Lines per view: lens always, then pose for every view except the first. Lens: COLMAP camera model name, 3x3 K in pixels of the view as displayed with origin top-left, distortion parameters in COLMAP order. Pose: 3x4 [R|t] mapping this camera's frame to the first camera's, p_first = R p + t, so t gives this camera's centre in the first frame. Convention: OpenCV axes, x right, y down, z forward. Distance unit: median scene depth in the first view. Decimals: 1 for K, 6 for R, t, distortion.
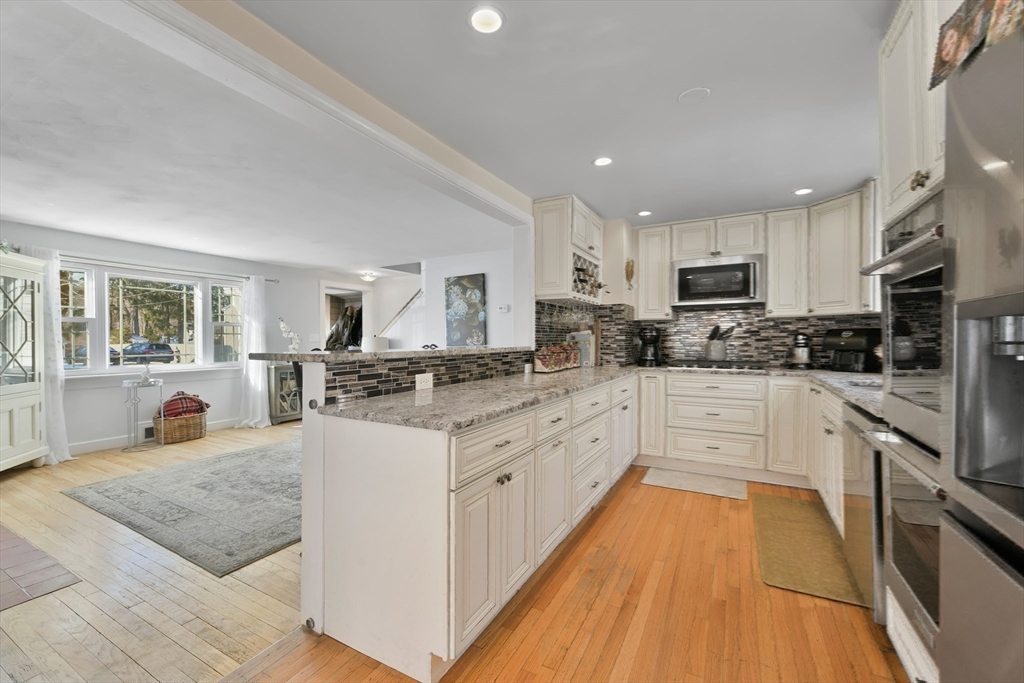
lens RADIAL K [[412.6, 0, 512.0], [0, 412.6, 341.5], [0, 0, 1]] dist [0.003214, 0.000672]
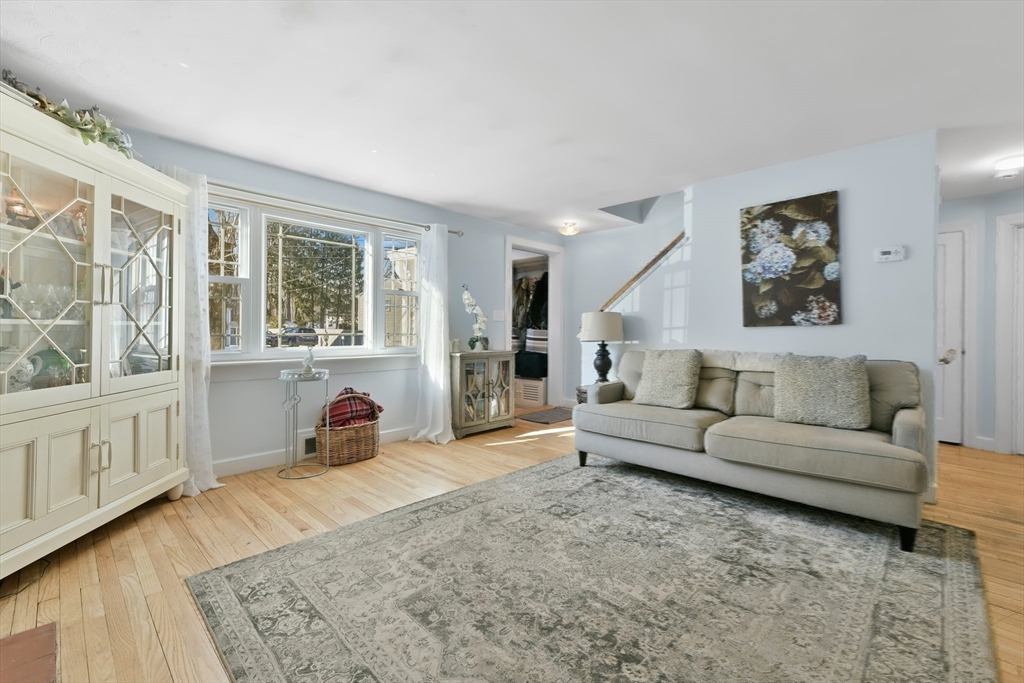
lens RADIAL K [[441.5, 0, 511.0], [0, 441.5, 325.3], [0, 0, 1]] dist [-0.001476, 0.000491]
pose [[0.963978, 0.008189, -0.265856, -0.346863], [-0.011309, 0.999884, -0.010206, 0.021308], [0.265742, 0.012845, 0.963959, 0.362840]]
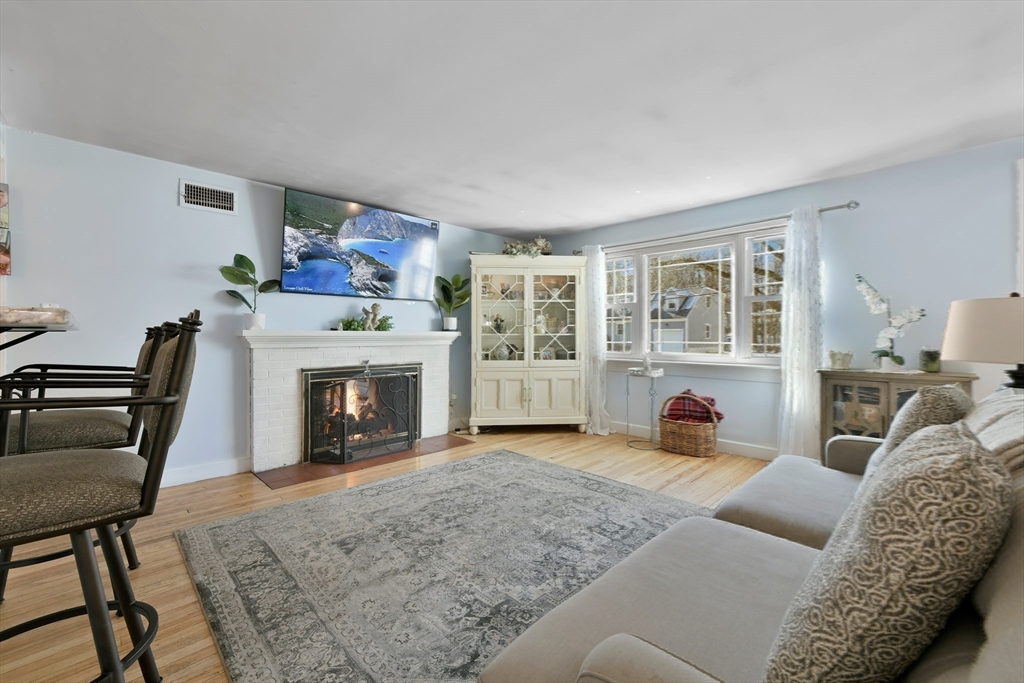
lens RADIAL K [[421.4, 0, 515.1], [0, 421.4, 332.0], [0, 0, 1]] dist [0.000863, 0.000061]
pose [[-0.284282, -0.003441, -0.958734, 0.049558], [-0.003530, 0.999991, -0.002542, 0.016146], [0.958734, 0.002662, -0.284292, 0.907448]]
